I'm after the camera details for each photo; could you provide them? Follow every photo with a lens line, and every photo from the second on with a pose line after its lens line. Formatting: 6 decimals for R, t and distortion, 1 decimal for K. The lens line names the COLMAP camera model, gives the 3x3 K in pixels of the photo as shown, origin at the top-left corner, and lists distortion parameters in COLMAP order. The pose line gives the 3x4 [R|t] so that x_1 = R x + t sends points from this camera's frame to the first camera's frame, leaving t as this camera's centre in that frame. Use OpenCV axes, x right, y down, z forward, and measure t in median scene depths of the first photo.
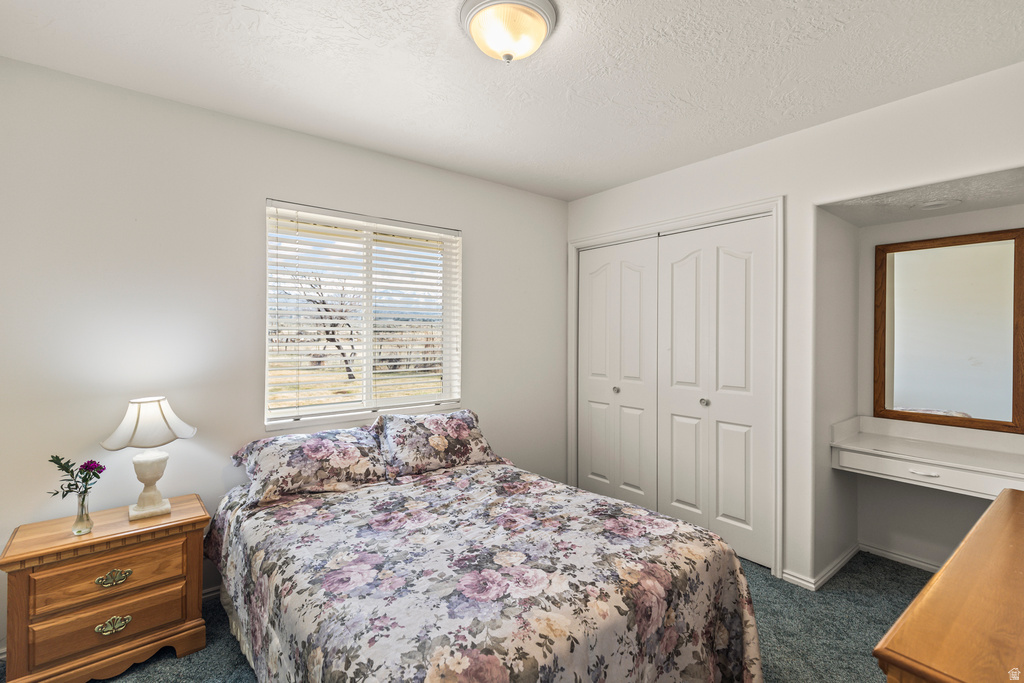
lens RADIAL K [[467.4, 0, 511.3], [0, 467.4, 336.8], [0, 0, 1]] dist [0.001308, -0.000019]
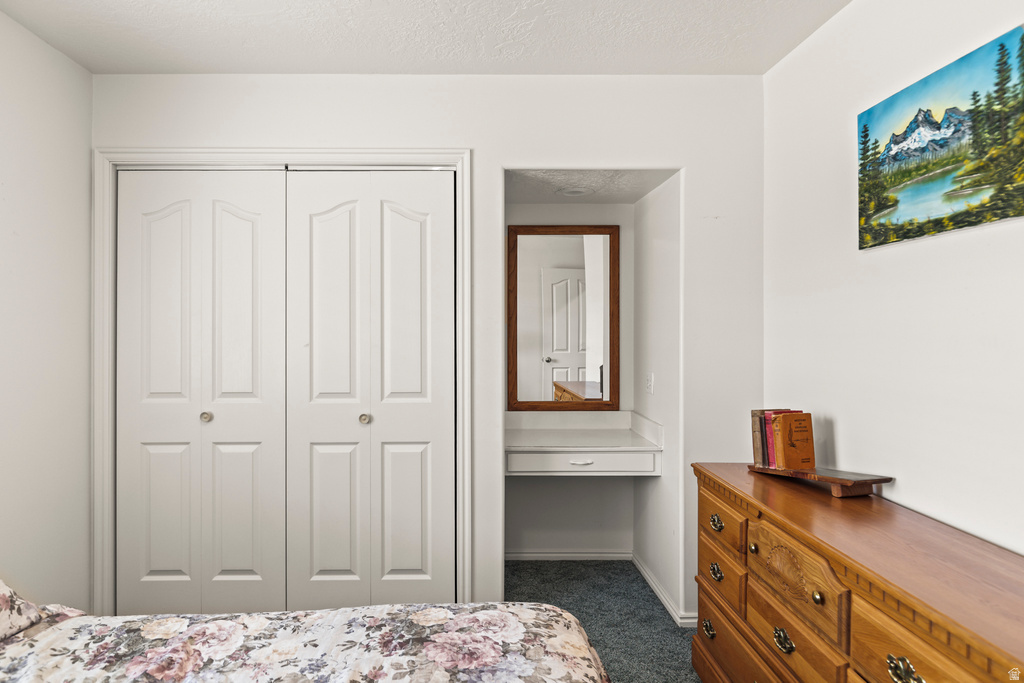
lens RADIAL K [[612.8, 0, 483.5], [0, 612.8, 320.6], [0, 0, 1]] dist [0.006951, -0.002443]
pose [[0.610863, -0.002715, 0.791732, -0.220446], [0.008916, 0.999954, -0.003451, -0.002911], [-0.791686, 0.009167, 0.610859, 0.315436]]
